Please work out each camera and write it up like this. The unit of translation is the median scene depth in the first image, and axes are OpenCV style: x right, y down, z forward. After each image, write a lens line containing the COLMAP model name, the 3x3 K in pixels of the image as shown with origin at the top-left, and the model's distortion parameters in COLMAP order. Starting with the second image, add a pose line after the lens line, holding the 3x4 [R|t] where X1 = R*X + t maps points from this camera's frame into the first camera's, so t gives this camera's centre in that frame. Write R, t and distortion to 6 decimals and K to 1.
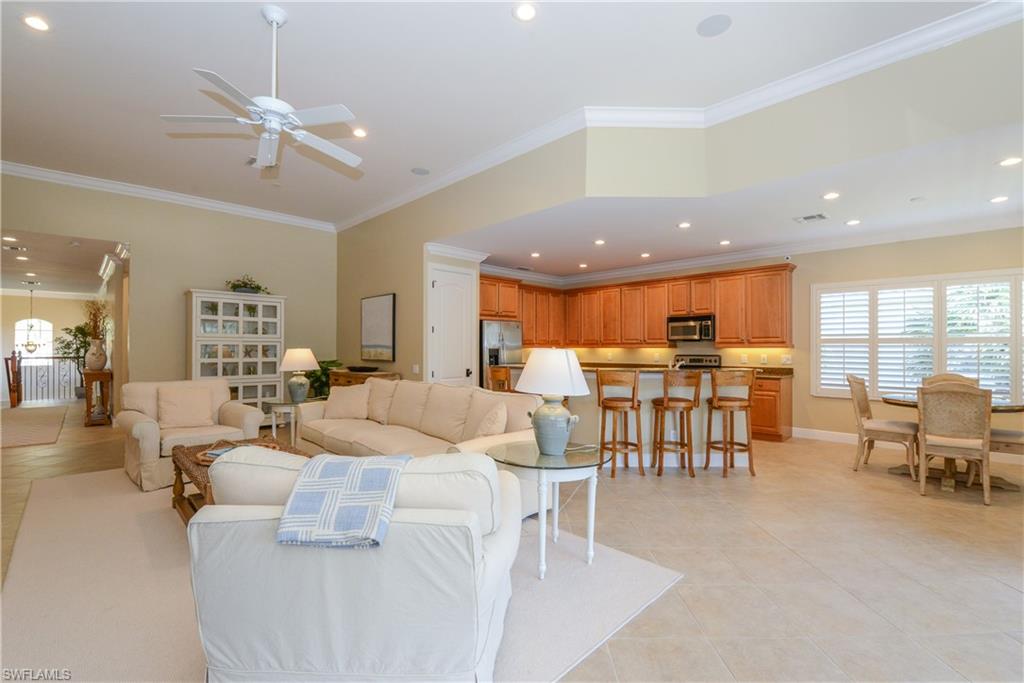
lens RADIAL K [[444.0, 0, 512.0], [0, 444.0, 341.5], [0, 0, 1]] dist [-0.000615, -0.008379]
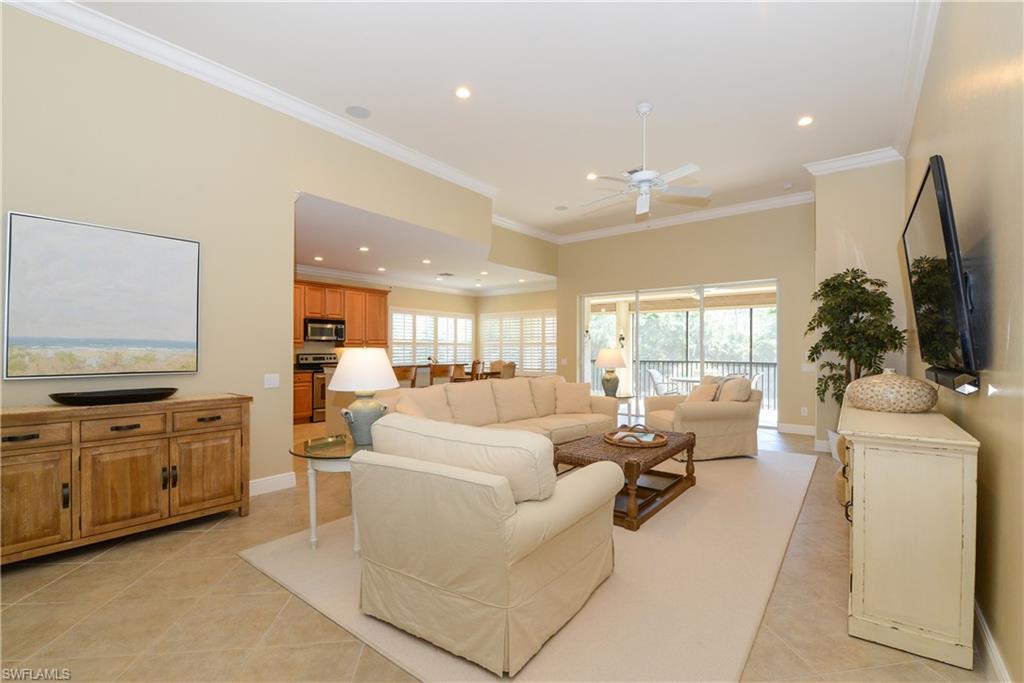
lens RADIAL K [[444.0, 0, 512.0], [0, 444.0, 341.5], [0, 0, 1]] dist [-0.000615, -0.008379]
pose [[-0.127047, 0.014505, 0.991791, -0.813447], [-0.016292, 0.999728, -0.016708, 0.010898], [-0.991763, -0.018281, -0.126776, 0.708048]]
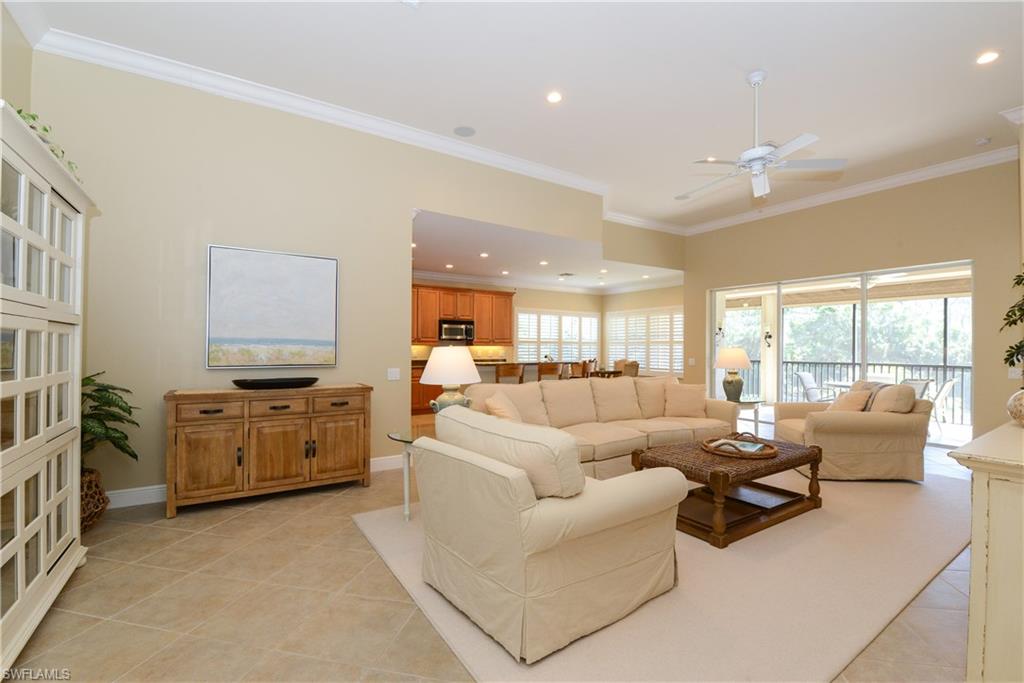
lens RADIAL K [[438.4, 0, 507.8], [0, 438.4, 341.2], [0, 0, 1]] dist [0.000502, -0.008379]
pose [[0.202041, 0.012057, 0.979303, -0.817675], [-0.019447, 0.999776, -0.008297, 0.009739], [-0.979184, -0.017368, 0.202230, 0.641290]]
